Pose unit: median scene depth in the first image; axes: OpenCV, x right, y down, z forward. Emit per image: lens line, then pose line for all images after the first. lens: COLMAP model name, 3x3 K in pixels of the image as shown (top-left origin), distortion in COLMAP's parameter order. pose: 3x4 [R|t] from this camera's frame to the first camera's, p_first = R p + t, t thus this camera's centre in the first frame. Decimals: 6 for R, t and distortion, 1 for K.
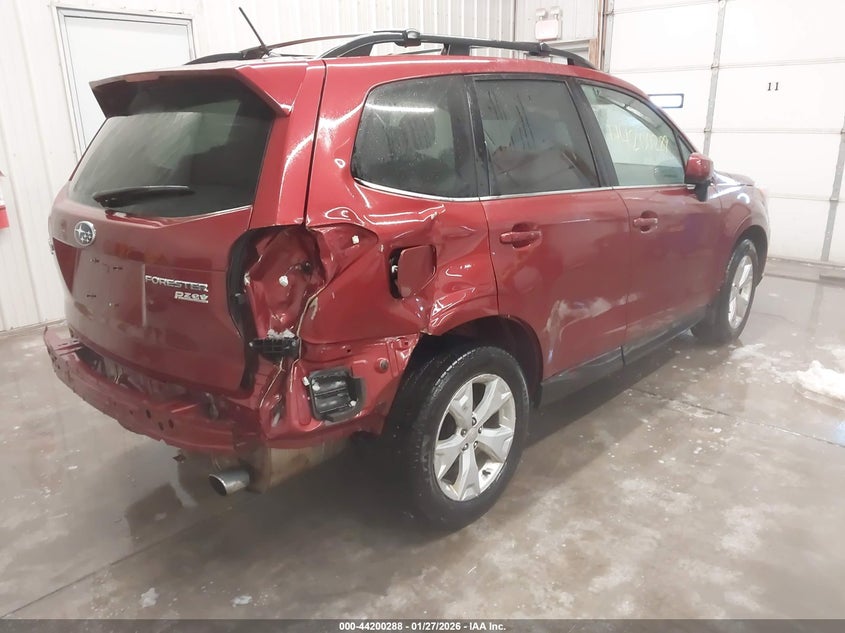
lens RADIAL K [[658.7, 0, 422.5], [0, 658.7, 316.5], [0, 0, 1]] dist [0.000920, 0.000258]
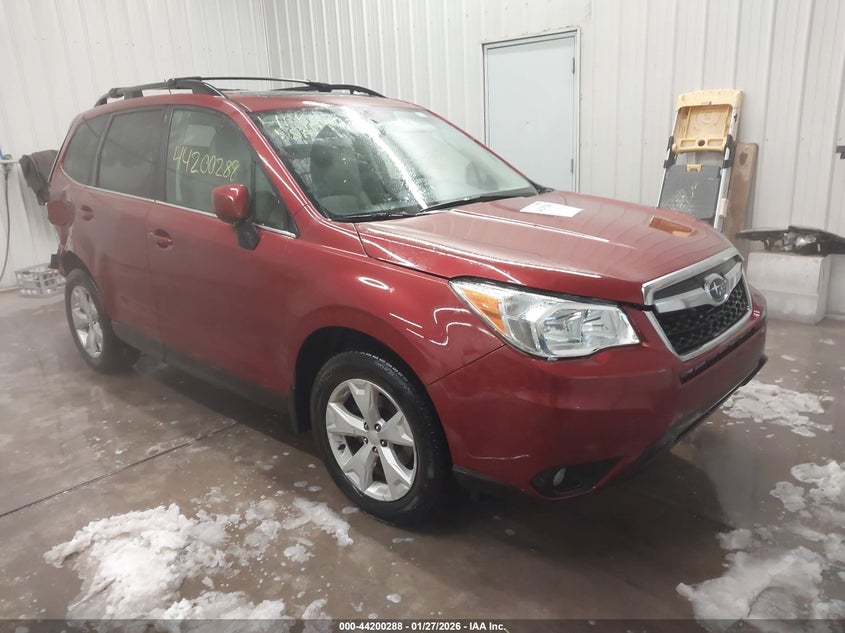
lens RADIAL K [[658.7, 0, 422.5], [0, 658.7, 316.5], [0, 0, 1]] dist [0.000920, 0.000258]
pose [[0.011802, 0.285624, -0.958269, 1.234504], [-0.262663, 0.925567, 0.272642, -0.374995], [0.964816, 0.248484, 0.085946, 1.194277]]
